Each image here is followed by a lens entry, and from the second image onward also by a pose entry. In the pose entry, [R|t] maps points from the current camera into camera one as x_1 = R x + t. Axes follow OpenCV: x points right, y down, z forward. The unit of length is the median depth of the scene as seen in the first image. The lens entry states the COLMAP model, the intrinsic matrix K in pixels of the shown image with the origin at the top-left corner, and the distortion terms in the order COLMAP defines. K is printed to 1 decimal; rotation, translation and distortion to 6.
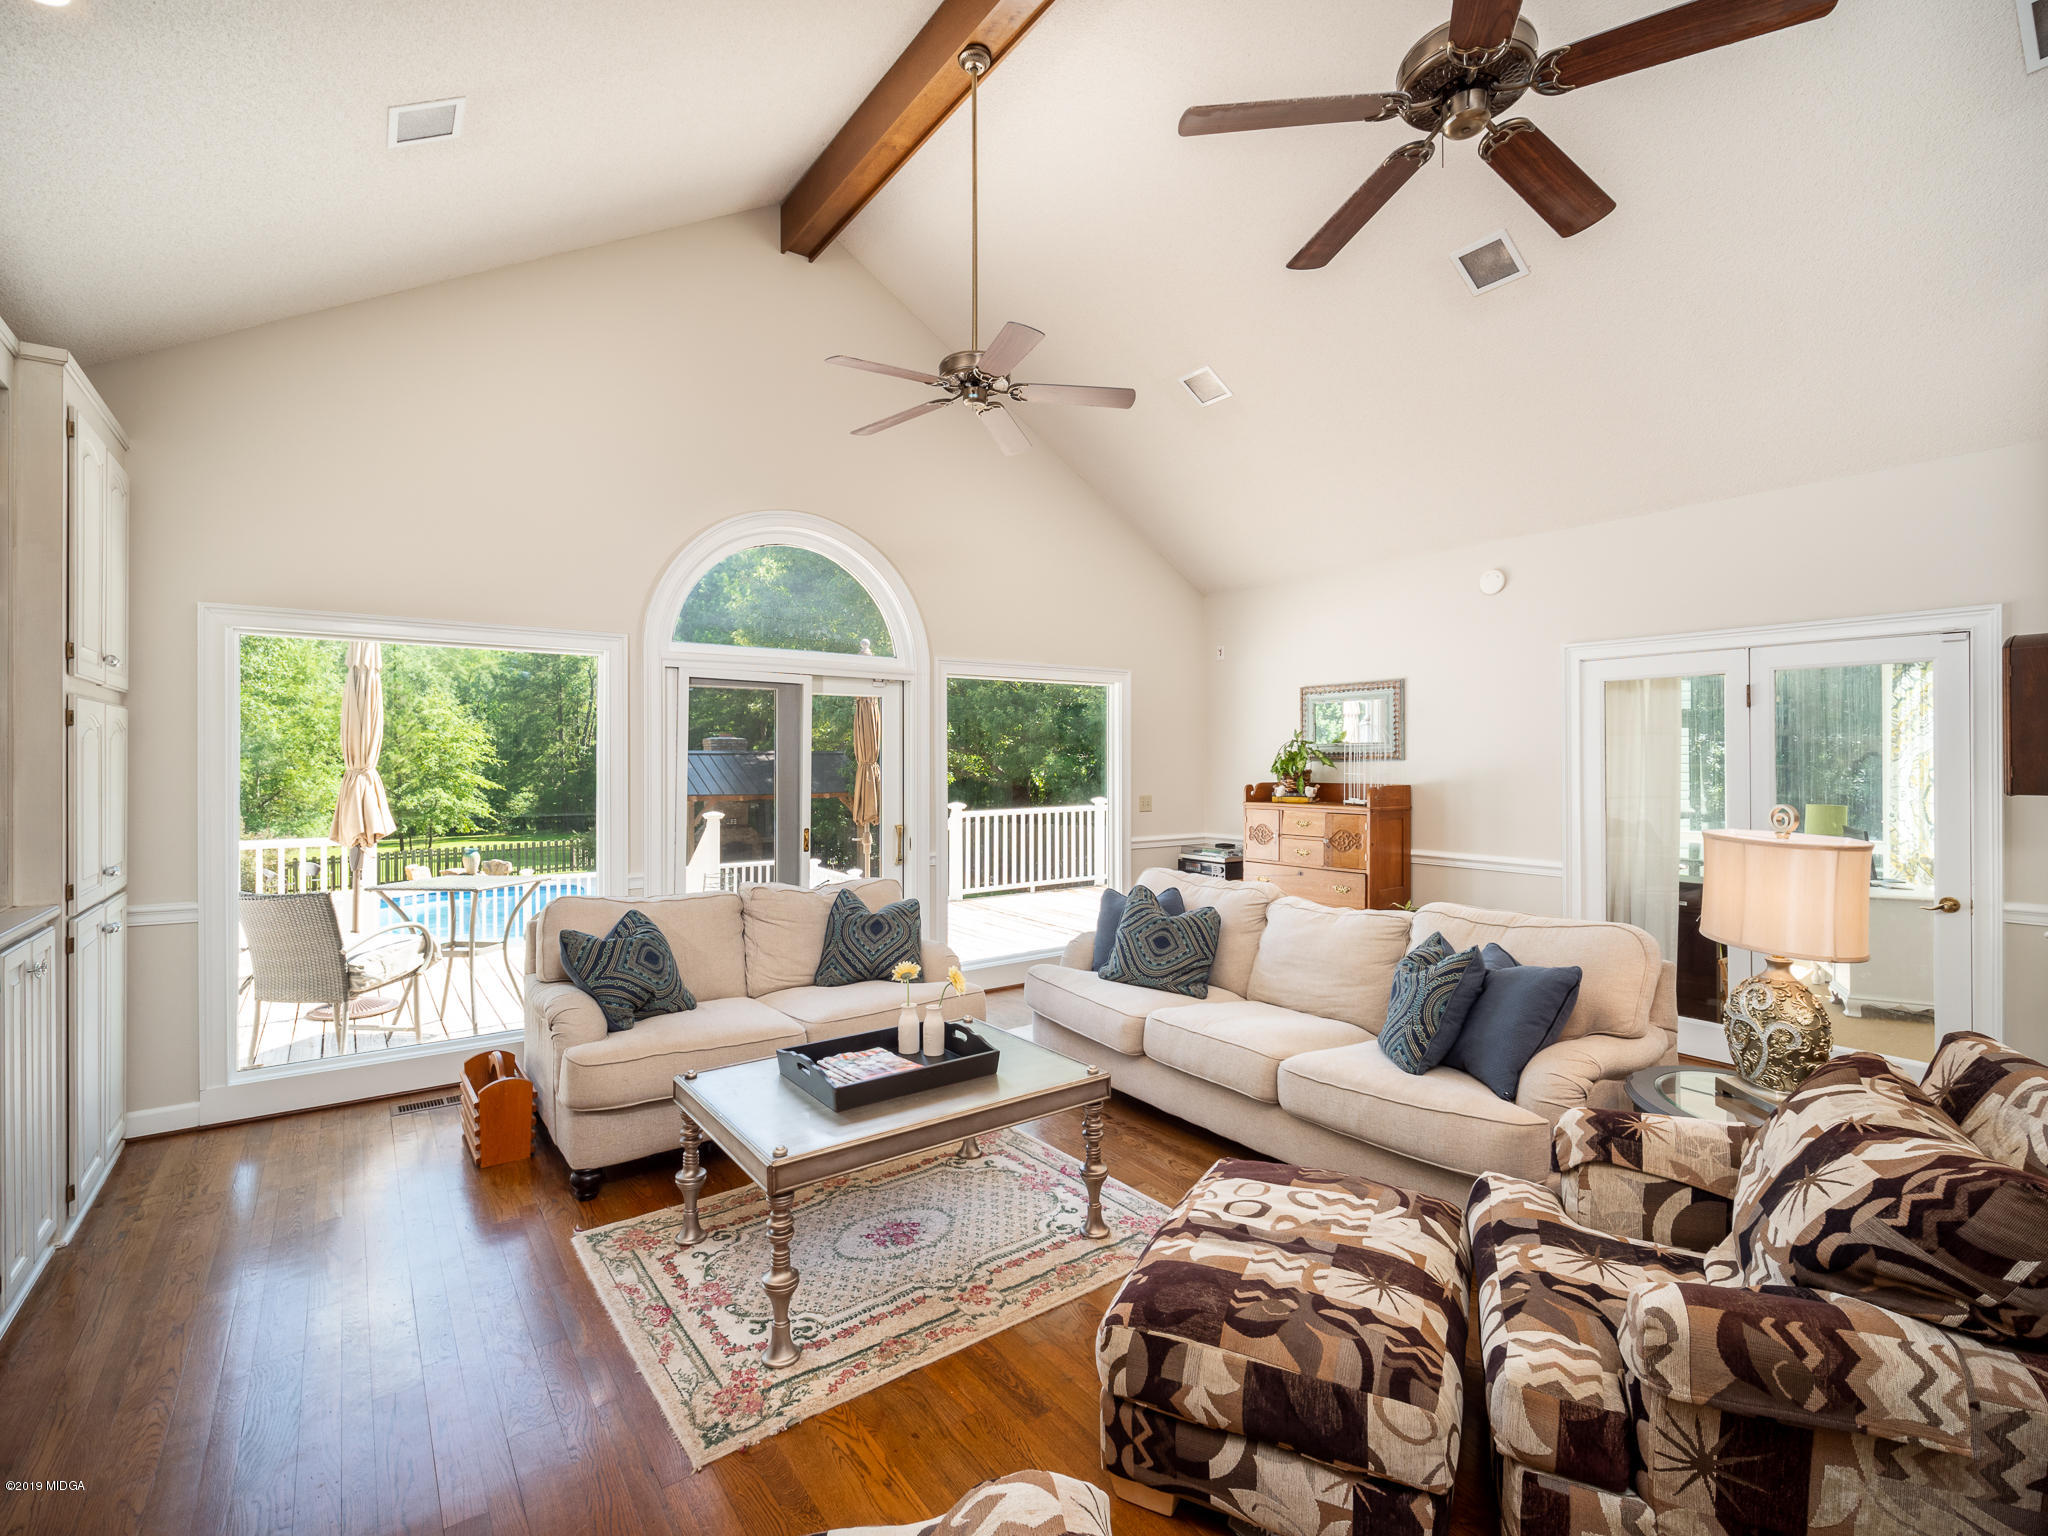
lens RADIAL K [[933.1, 0, 1012.1], [0, 933.1, 760.8], [0, 0, 1]] dist [0.001049, -0.002184]
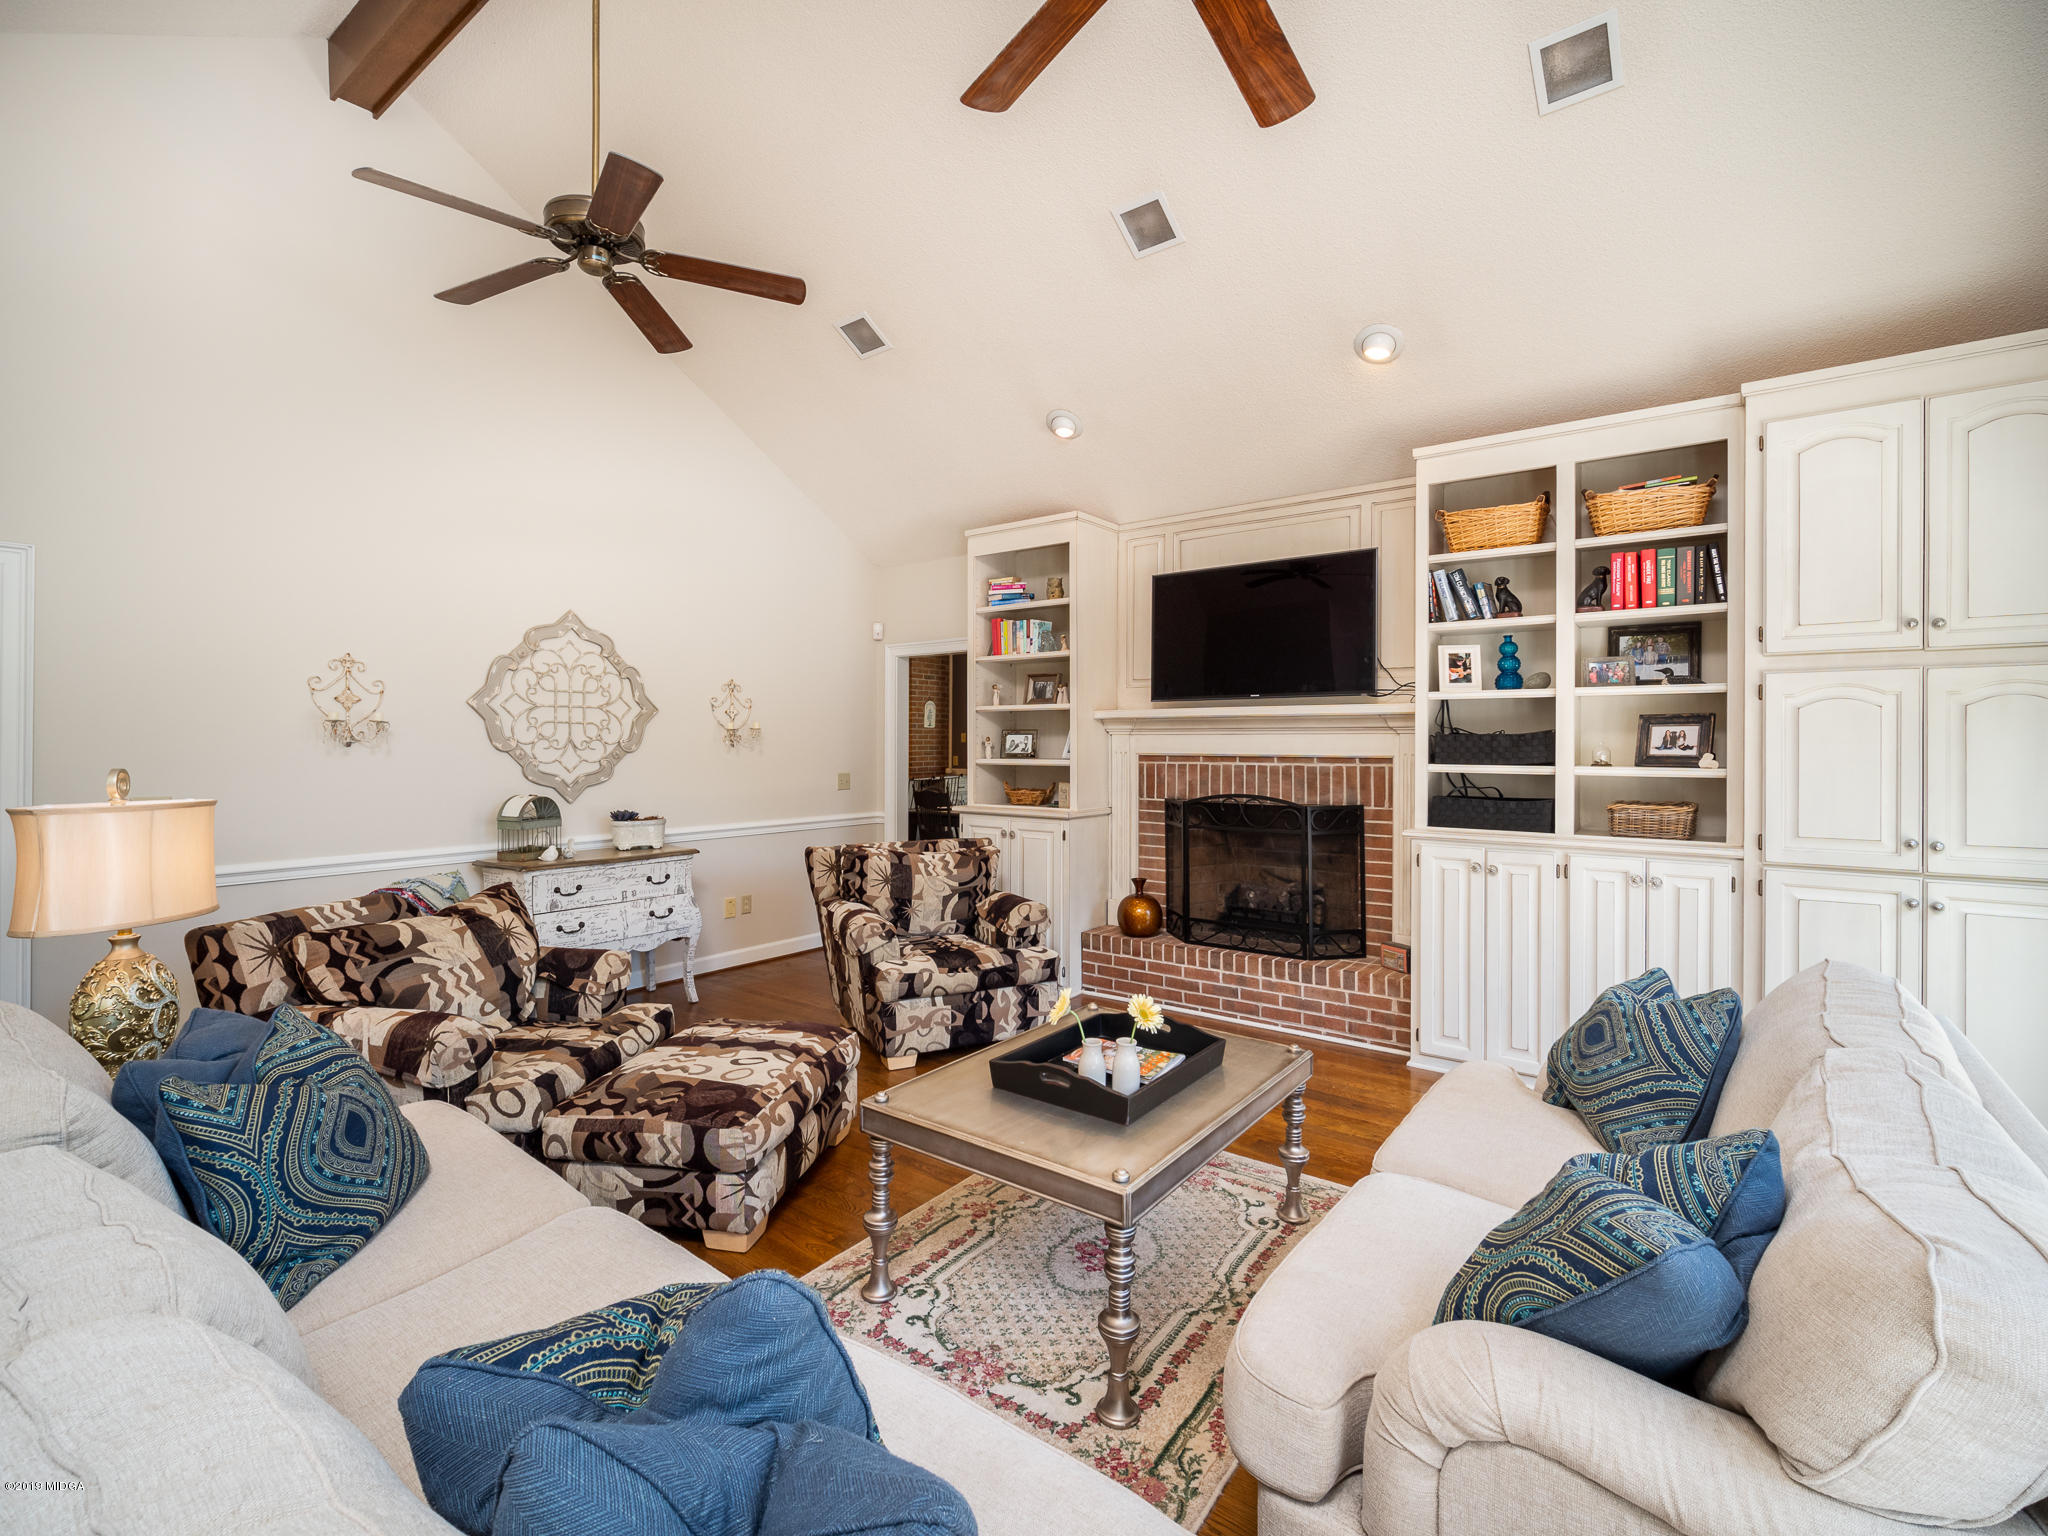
lens RADIAL K [[933.1, 0, 1026.1], [0, 933.1, 742.4], [0, 0, 1]] dist [0.001049, -0.002184]
pose [[-0.952532, -0.001281, -0.304435, 0.210257], [-0.002216, 0.999994, 0.002726, 0.015290], [0.304429, 0.003271, -0.952529, 1.771007]]
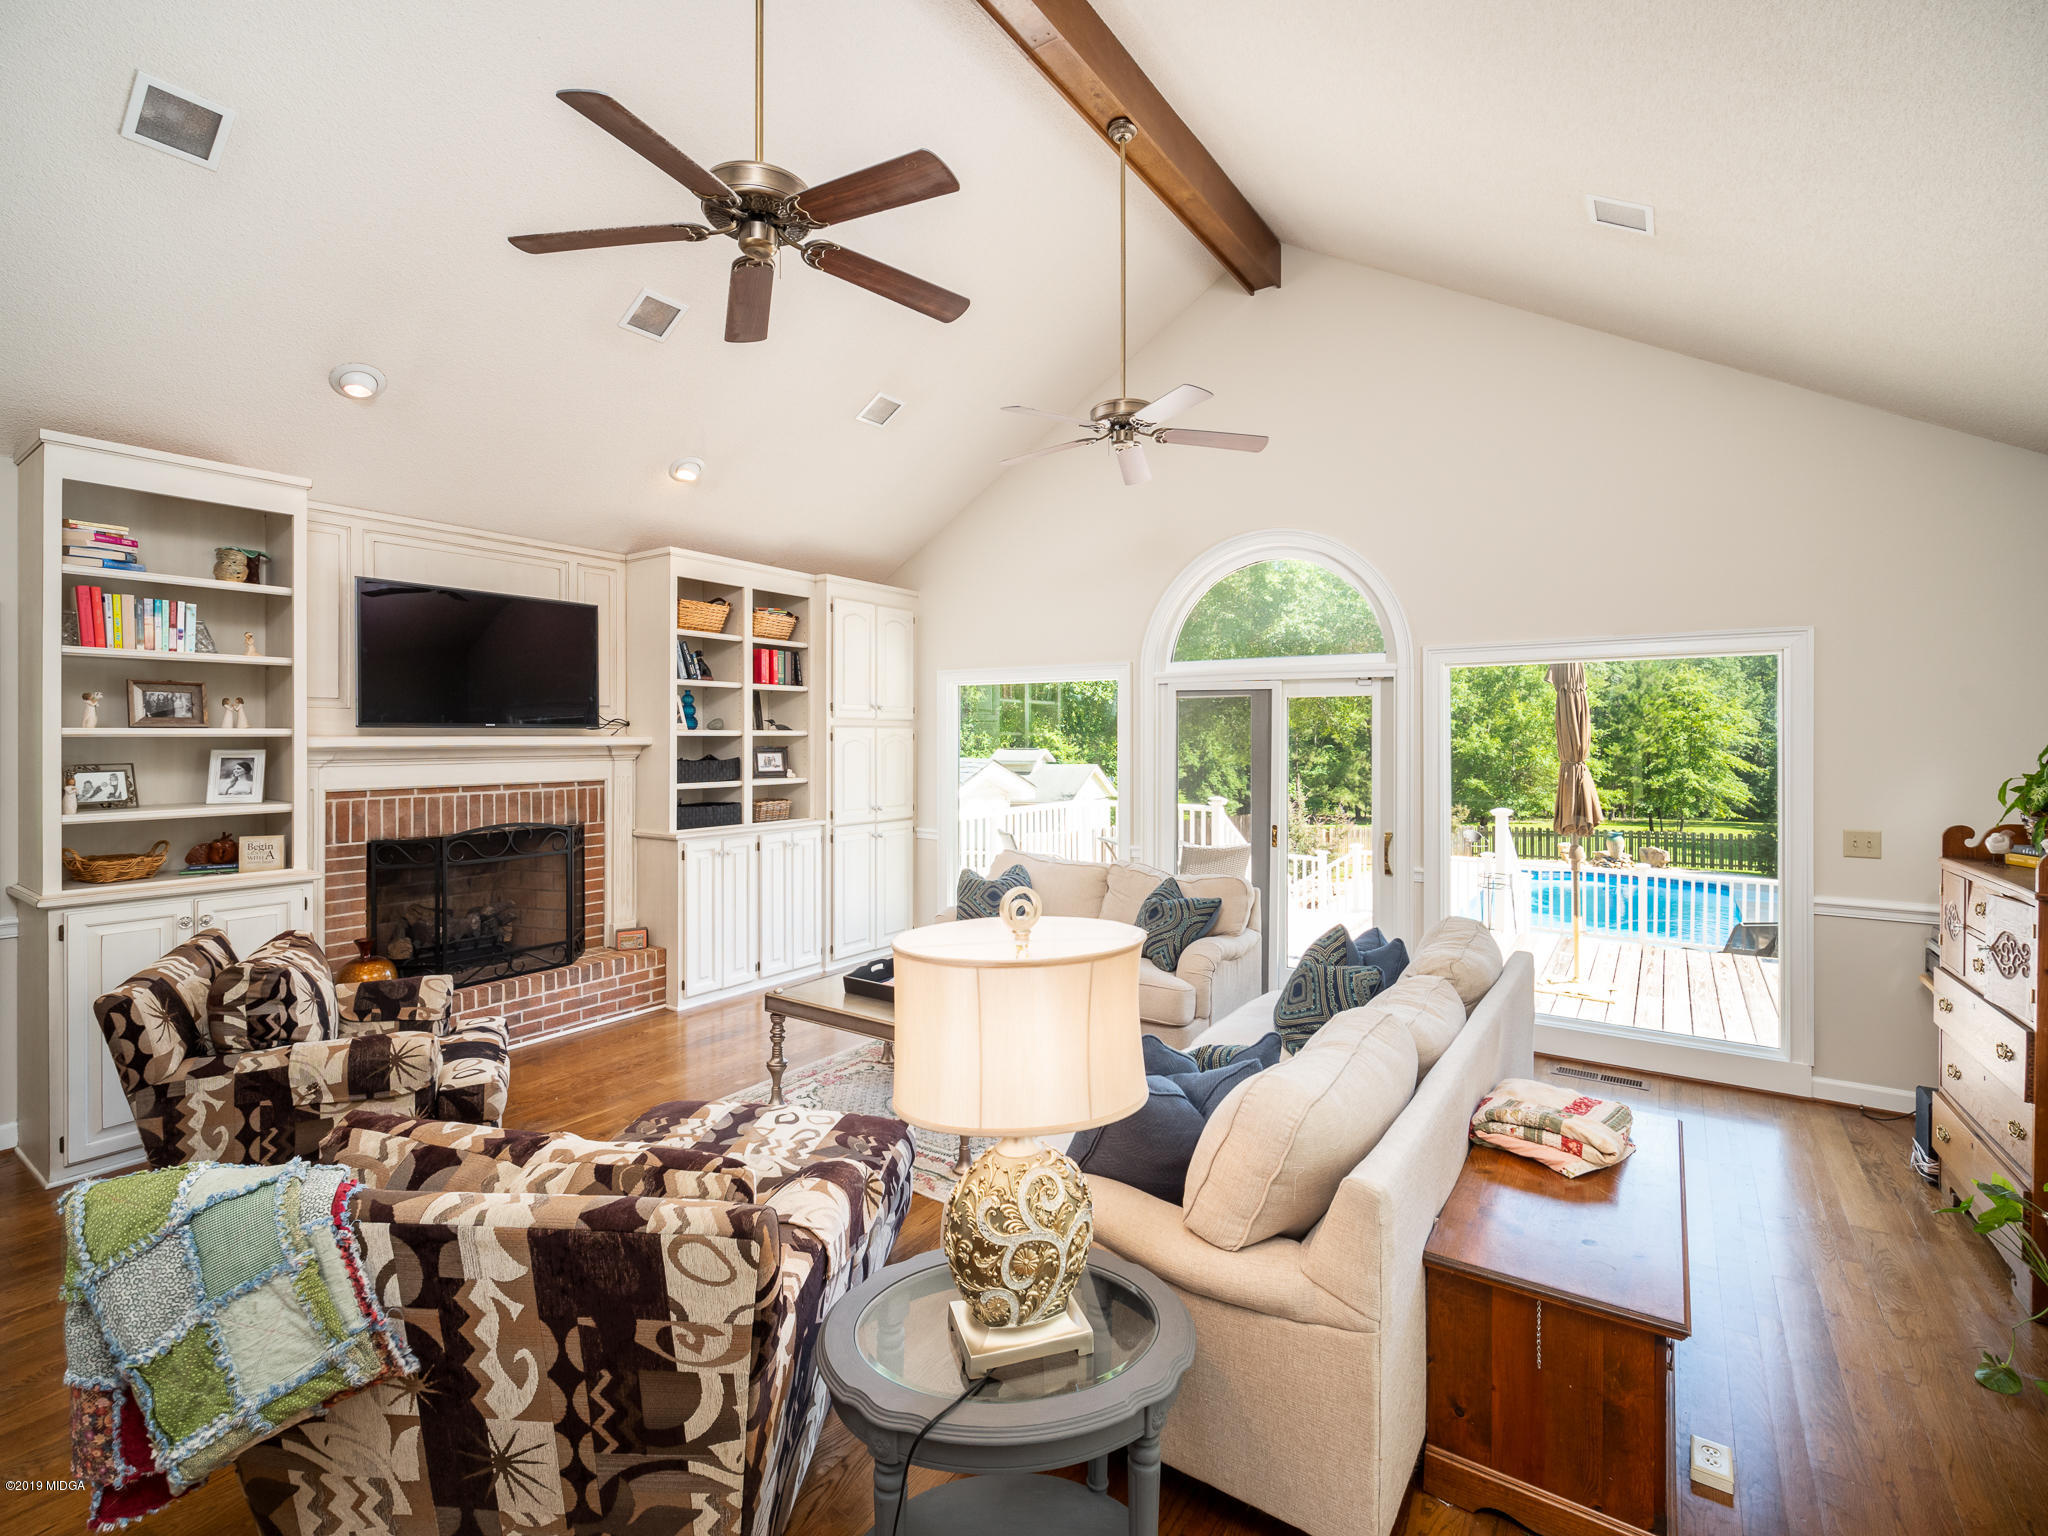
lens RADIAL K [[933.1, 0, 1011.2], [0, 933.1, 733.9], [0, 0, 1]] dist [0.001049, -0.002184]
pose [[0.336803, 0.000219, -0.941575, 1.196274], [-0.004590, 0.999988, -0.001410, -0.050006], [0.941564, 0.004797, 0.336800, 0.632122]]
